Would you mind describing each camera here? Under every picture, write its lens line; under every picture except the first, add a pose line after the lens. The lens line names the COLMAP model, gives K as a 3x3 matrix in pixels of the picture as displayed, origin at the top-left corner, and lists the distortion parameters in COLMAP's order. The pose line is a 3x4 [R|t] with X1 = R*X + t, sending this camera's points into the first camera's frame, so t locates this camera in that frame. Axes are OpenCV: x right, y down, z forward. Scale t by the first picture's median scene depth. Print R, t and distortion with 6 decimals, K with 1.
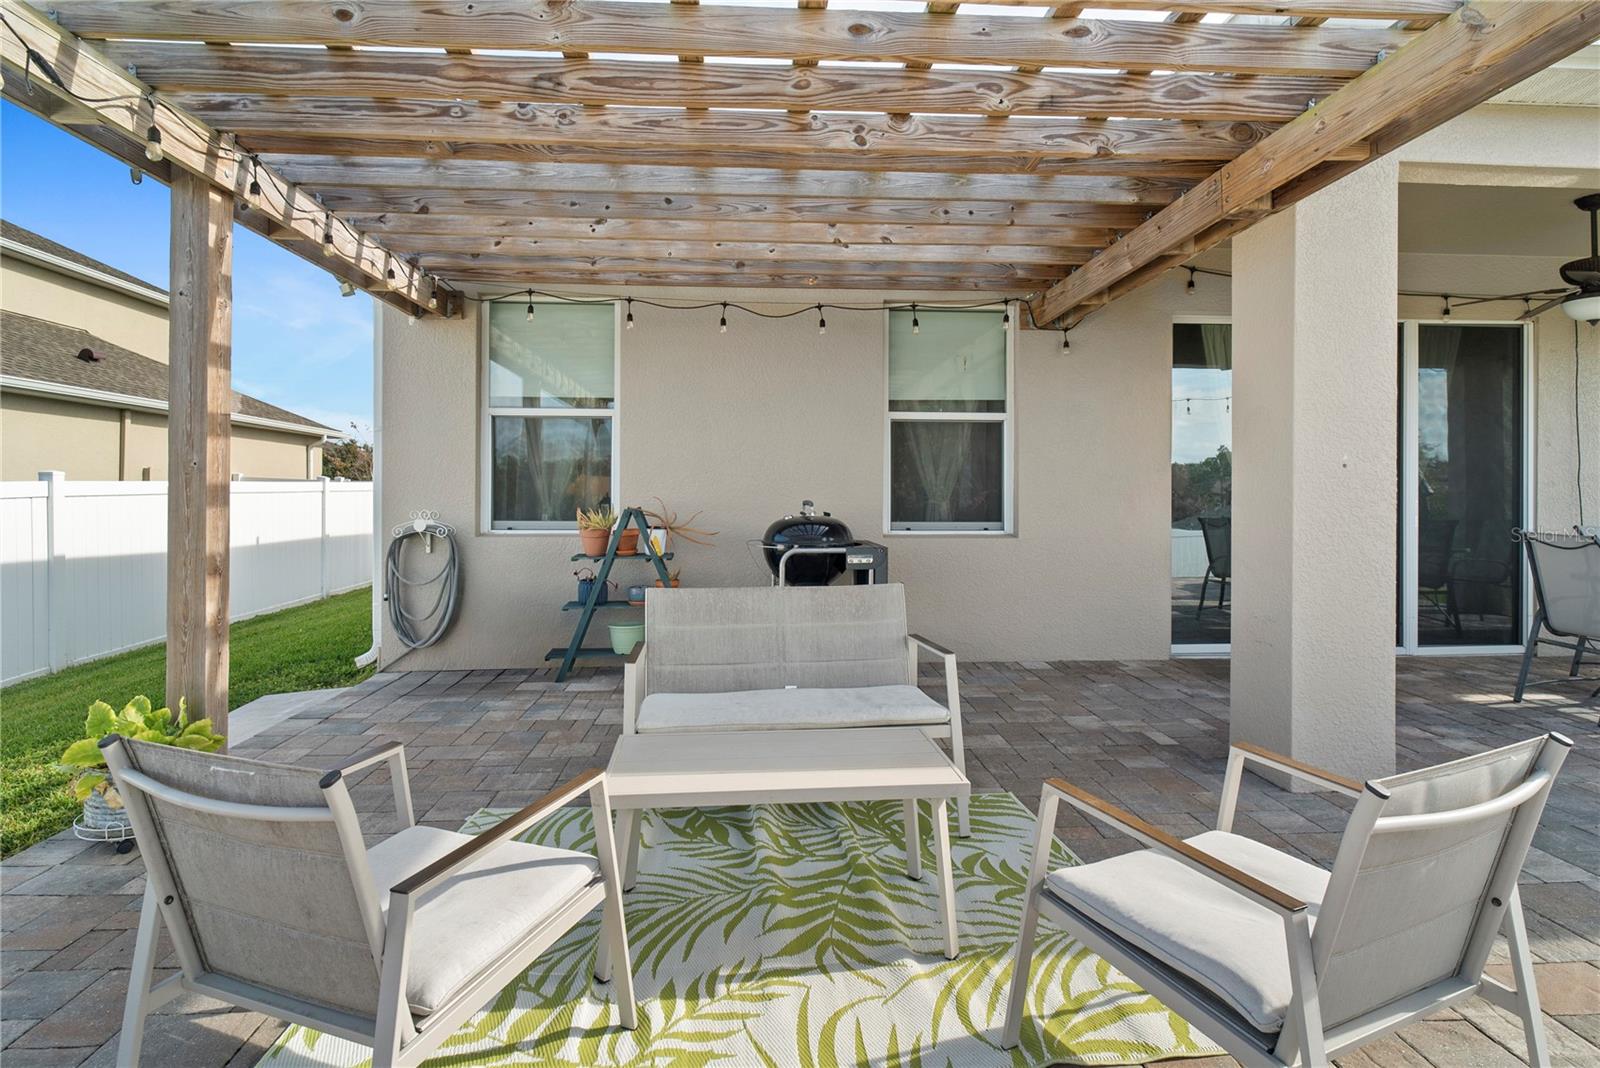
lens RADIAL K [[832.8, 0, 787.8], [0, 832.8, 491.3], [0, 0, 1]] dist [-0.007865, 0.000995]
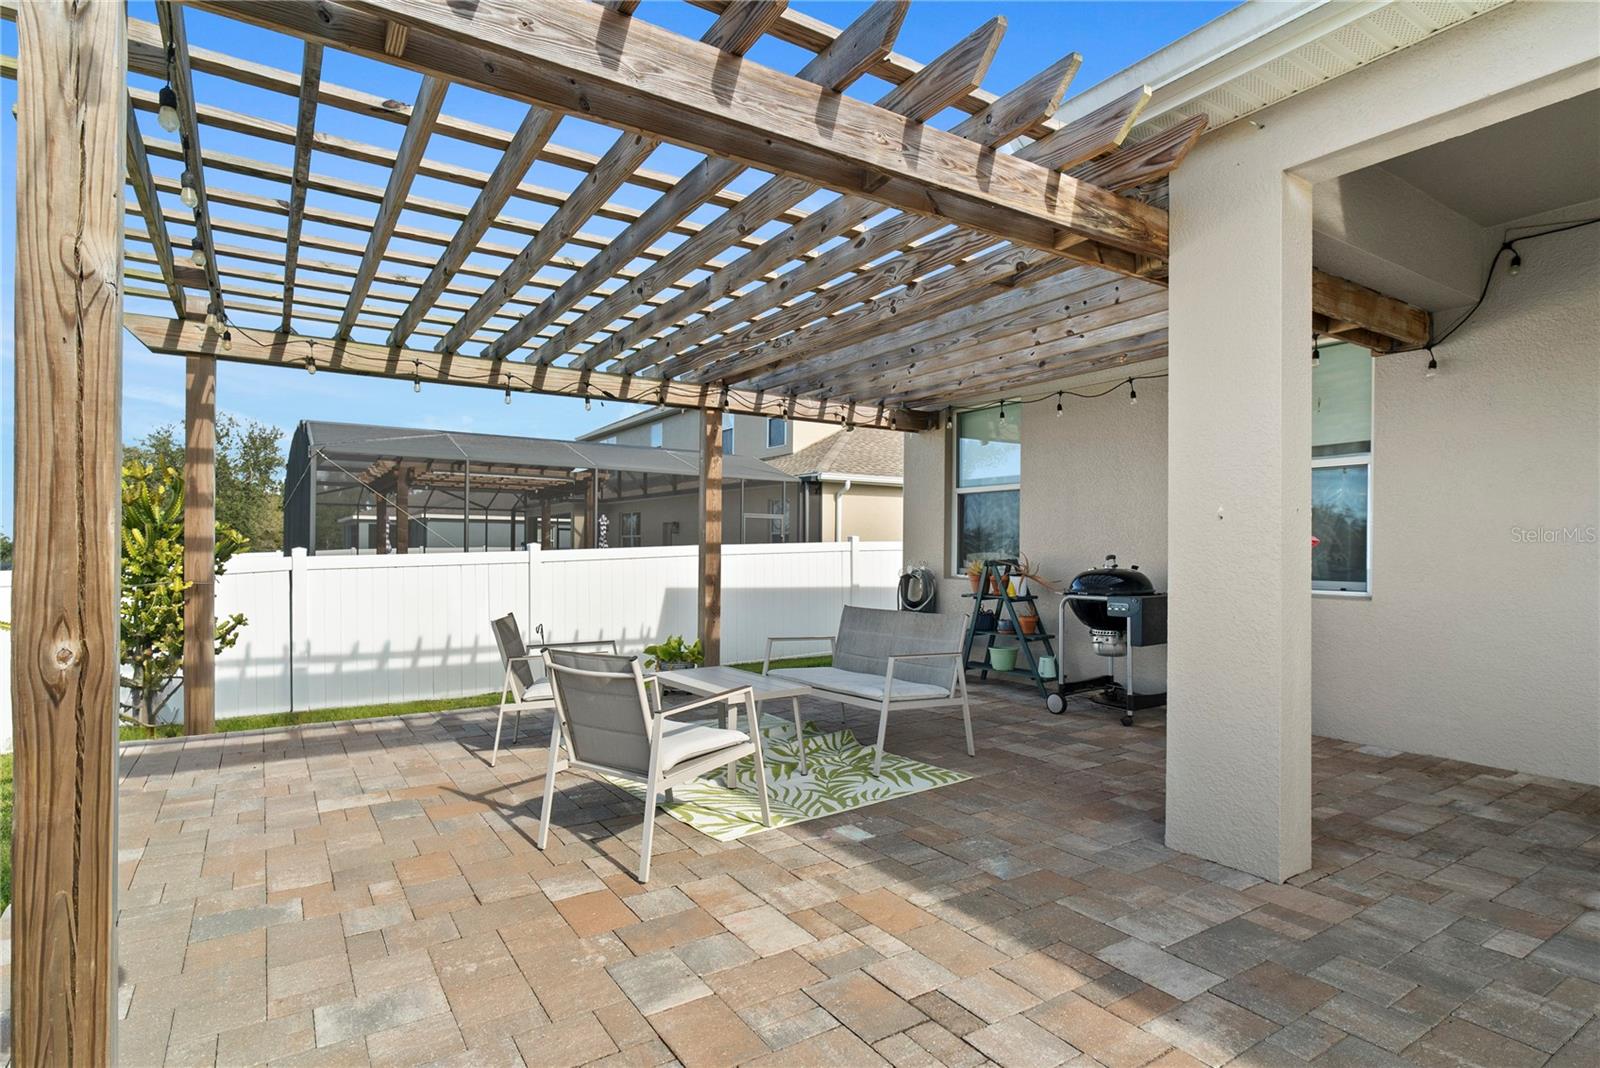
lens RADIAL K [[832.8, 0, 810.4], [0, 832.8, 547.3], [0, 0, 1]] dist [-0.007865, 0.000995]
pose [[0.497986, -0.001236, -0.867184, 0.843908], [0.000136, 0.999999, -0.001348, 0.002331], [0.867185, 0.000553, 0.497986, 0.086102]]
